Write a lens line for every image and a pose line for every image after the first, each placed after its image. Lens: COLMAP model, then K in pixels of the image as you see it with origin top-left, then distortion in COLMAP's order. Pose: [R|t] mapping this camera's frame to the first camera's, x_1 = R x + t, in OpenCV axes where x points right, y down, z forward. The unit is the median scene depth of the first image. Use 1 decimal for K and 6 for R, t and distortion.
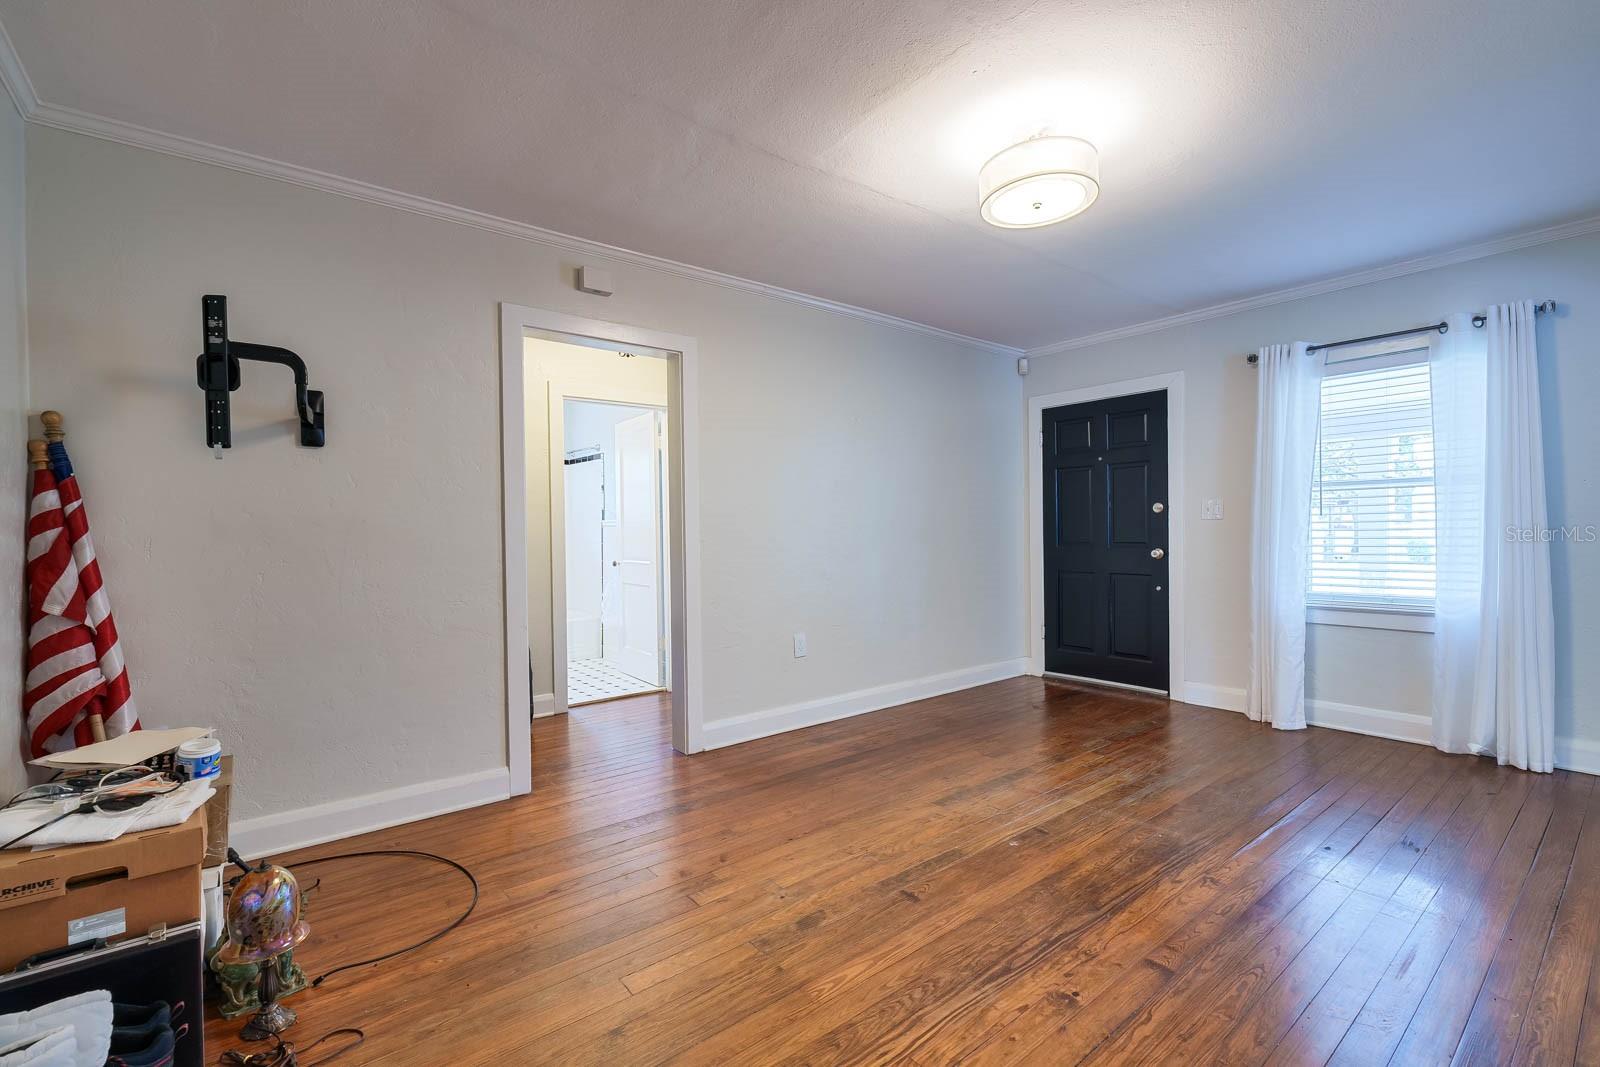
lens RADIAL K [[702.4, 0, 800.0], [0, 702.4, 533.5], [0, 0, 1]] dist [-0.006768, 0.001044]
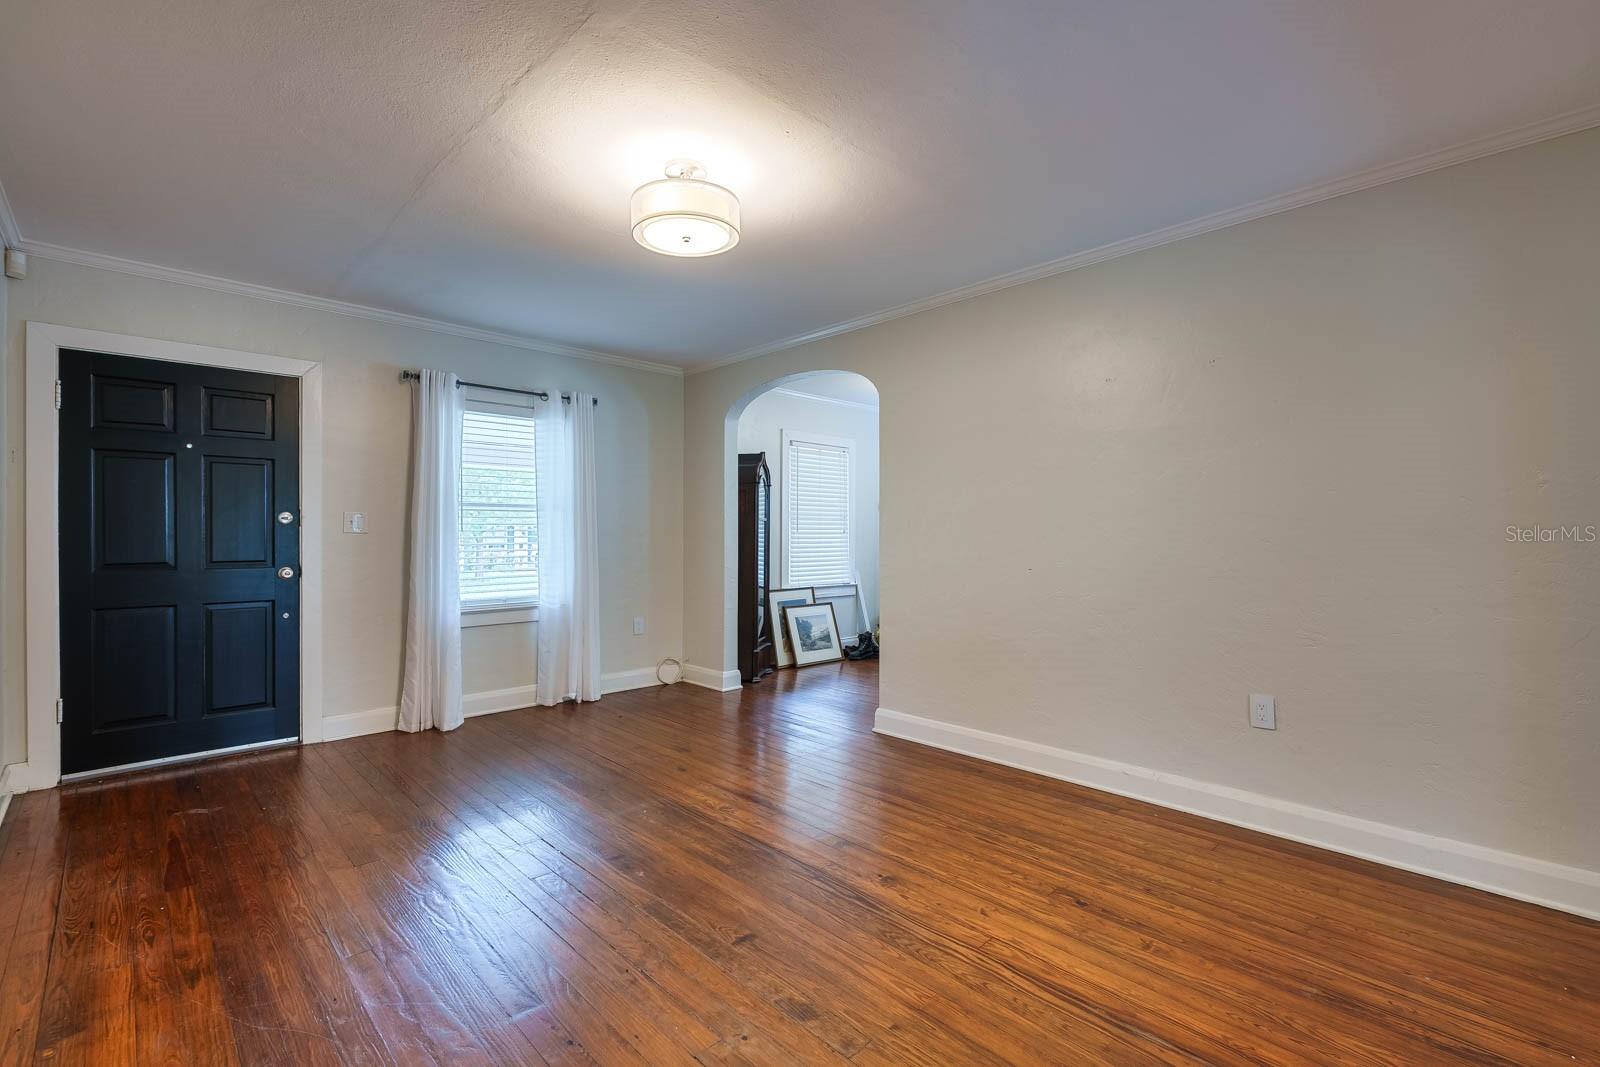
lens RADIAL K [[702.4, 0, 800.0], [0, 702.4, 533.5], [0, 0, 1]] dist [-0.006768, 0.001044]
pose [[-0.100169, 0.011436, 0.994905, -0.467243], [0.004192, 0.999930, -0.011072, -0.008226], [-0.994962, 0.003062, -0.100210, 0.604734]]
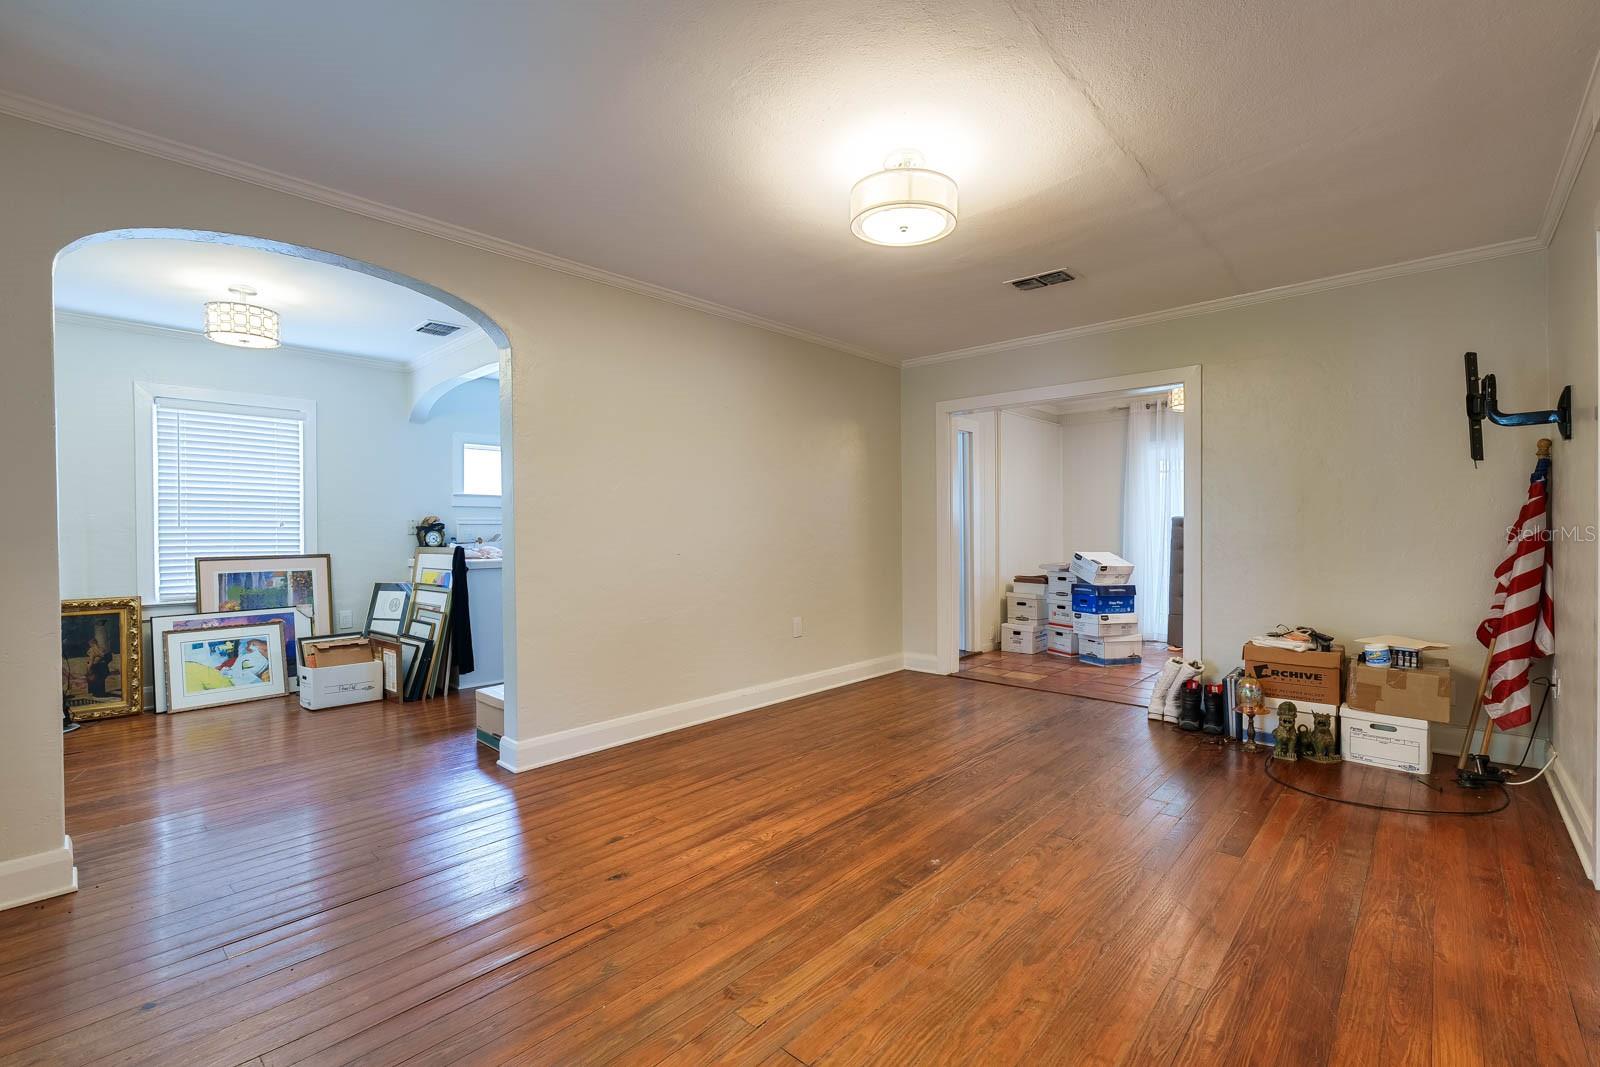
lens RADIAL K [[702.4, 0, 800.0], [0, 702.4, 533.5], [0, 0, 1]] dist [-0.006768, 0.001044]
pose [[-0.988096, 0.019641, -0.152579, 0.430110], [0.017413, 0.999722, 0.015926, -0.015148], [0.152849, 0.013080, -0.988163, 1.315610]]
